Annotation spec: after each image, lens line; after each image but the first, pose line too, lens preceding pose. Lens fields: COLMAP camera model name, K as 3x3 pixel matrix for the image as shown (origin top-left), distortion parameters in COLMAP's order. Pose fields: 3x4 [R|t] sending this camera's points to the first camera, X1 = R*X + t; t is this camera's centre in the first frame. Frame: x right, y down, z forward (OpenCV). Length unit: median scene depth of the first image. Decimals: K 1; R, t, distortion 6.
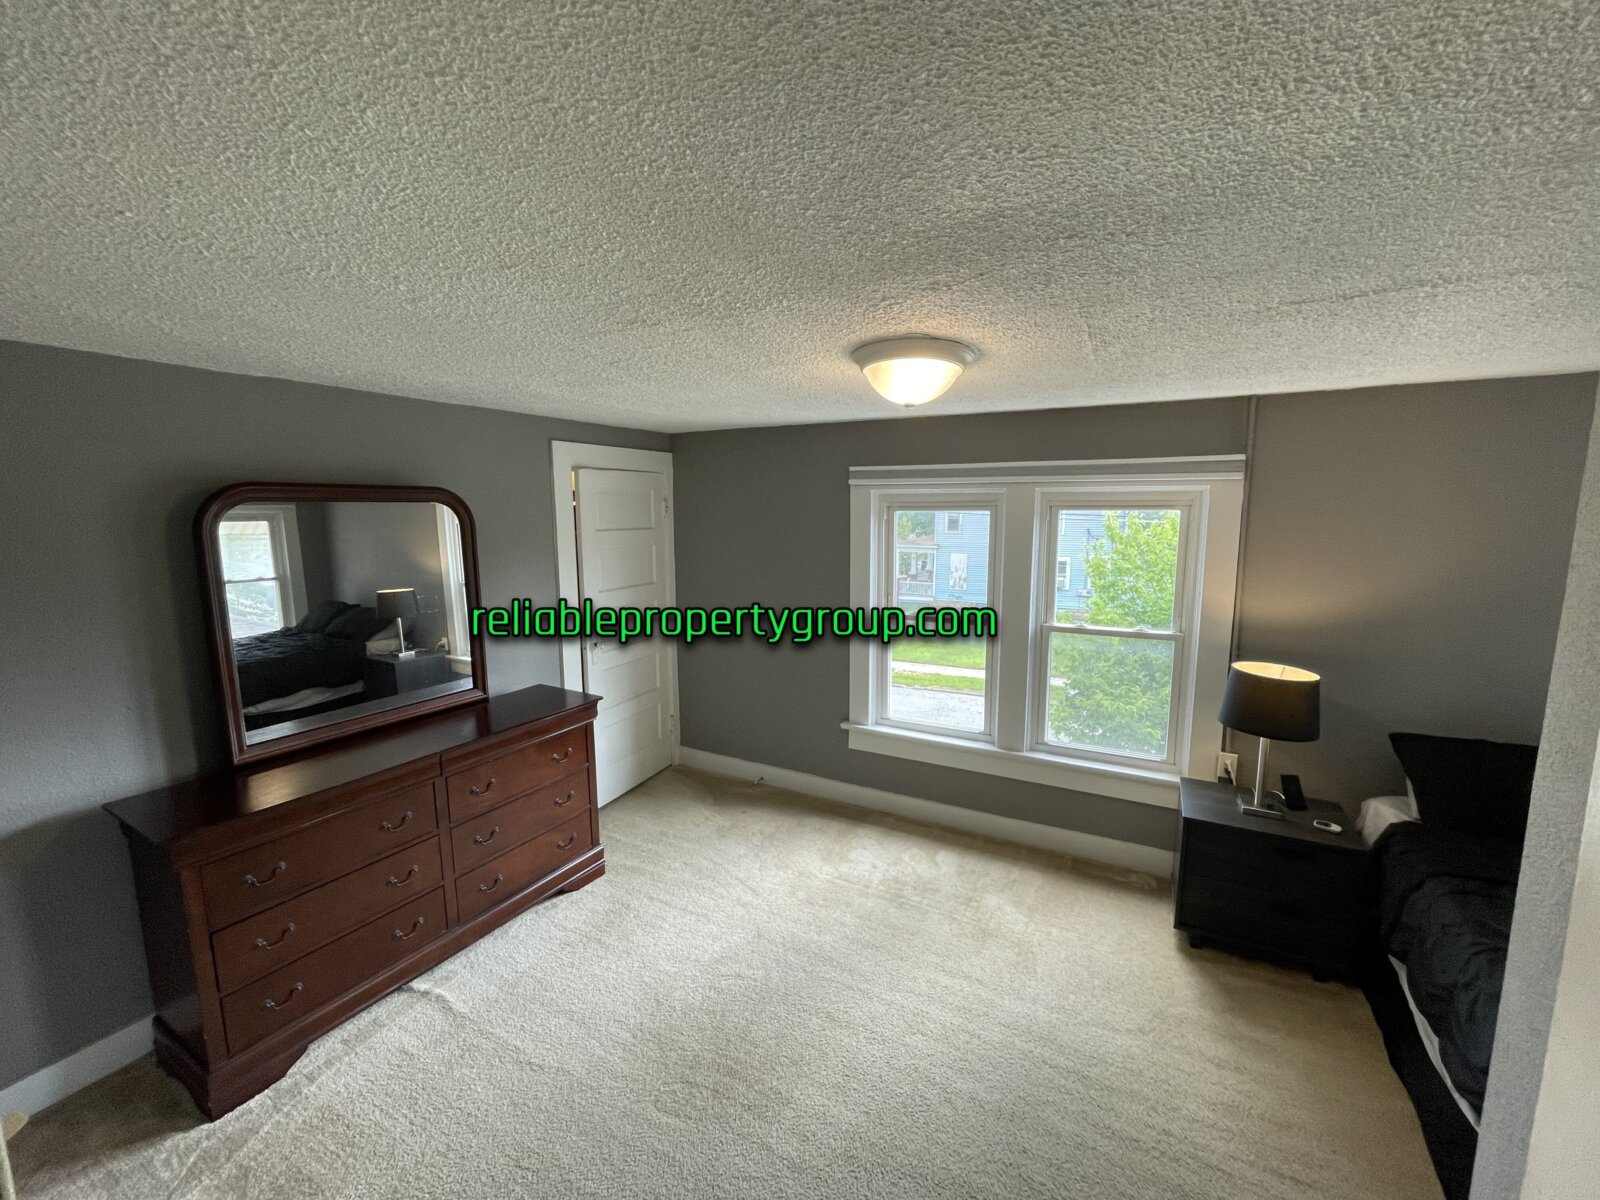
lens RADIAL K [[650.9, 0, 801.5], [0, 650.9, 599.5], [0, 0, 1]] dist [0.000111, 0.000130]
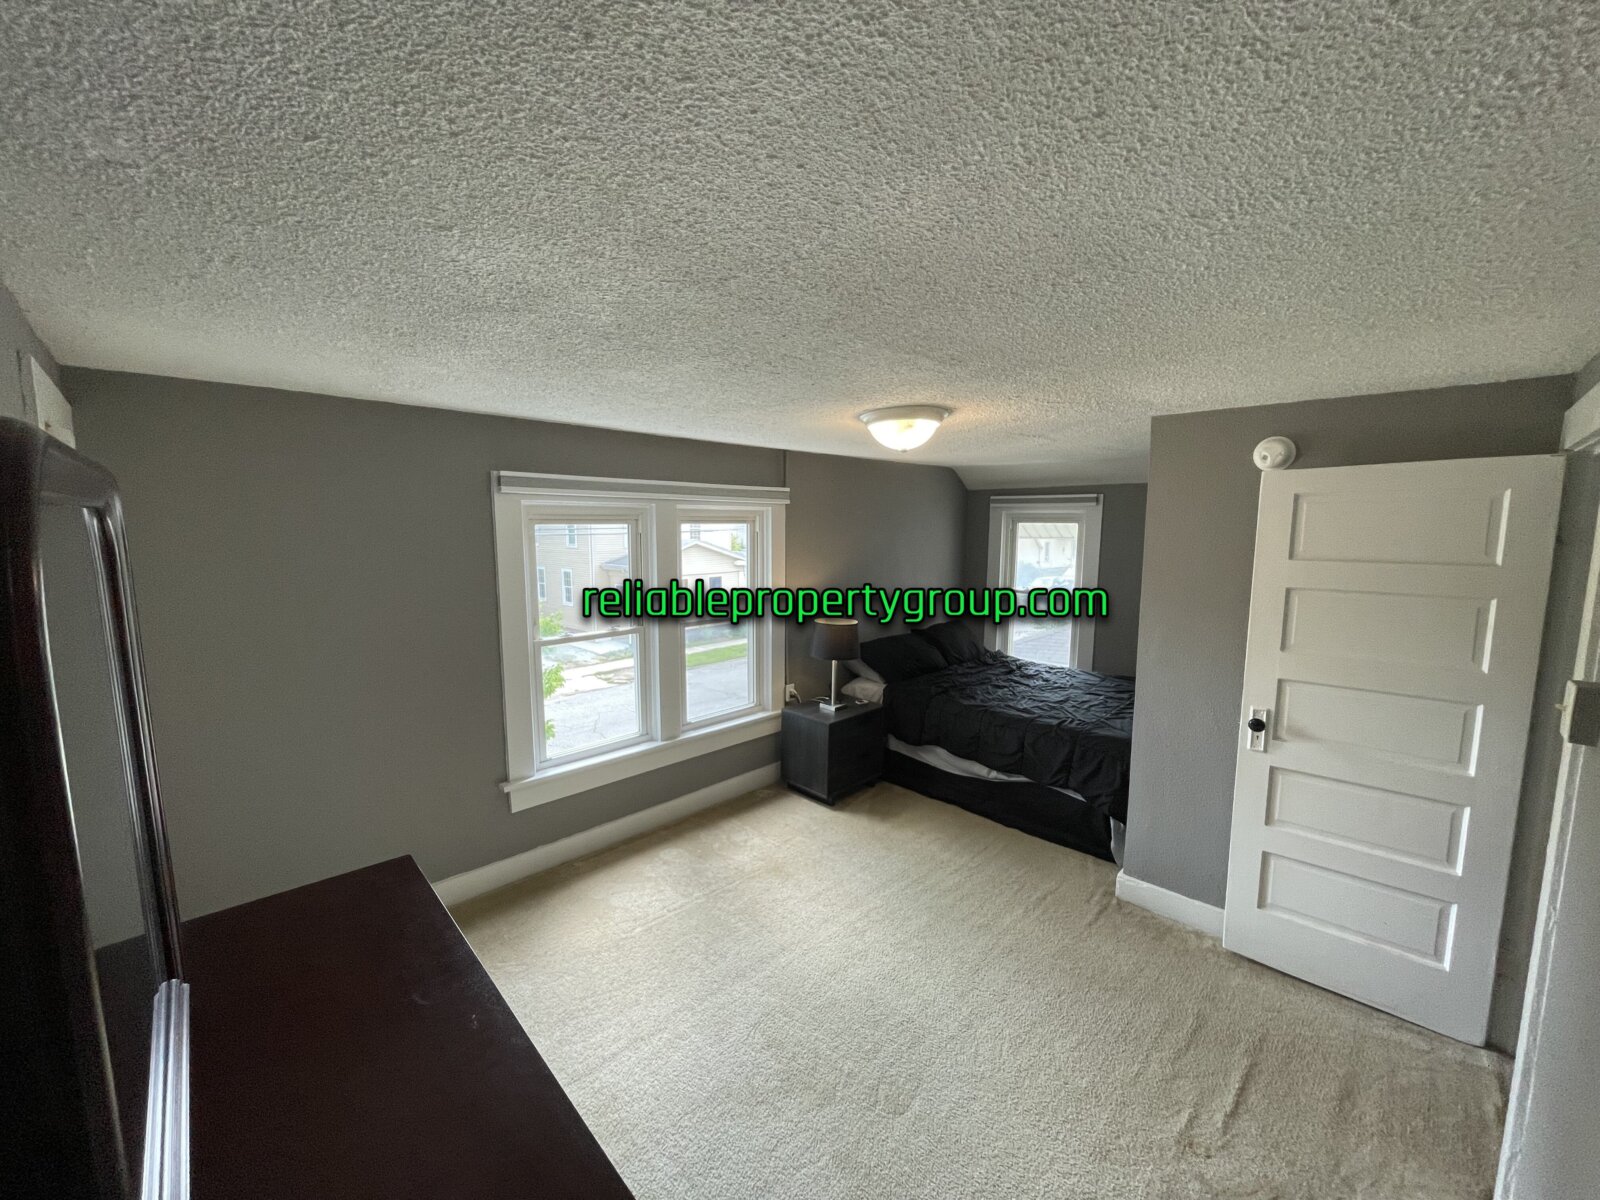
lens RADIAL K [[650.9, 0, 796.7], [0, 650.9, 607.7], [0, 0, 1]] dist [0.000111, 0.000130]
pose [[0.290723, -0.116664, 0.949668, -0.682772], [0.136340, 0.987462, 0.079569, -0.052284], [-0.947044, 0.106345, 0.302984, 0.458515]]
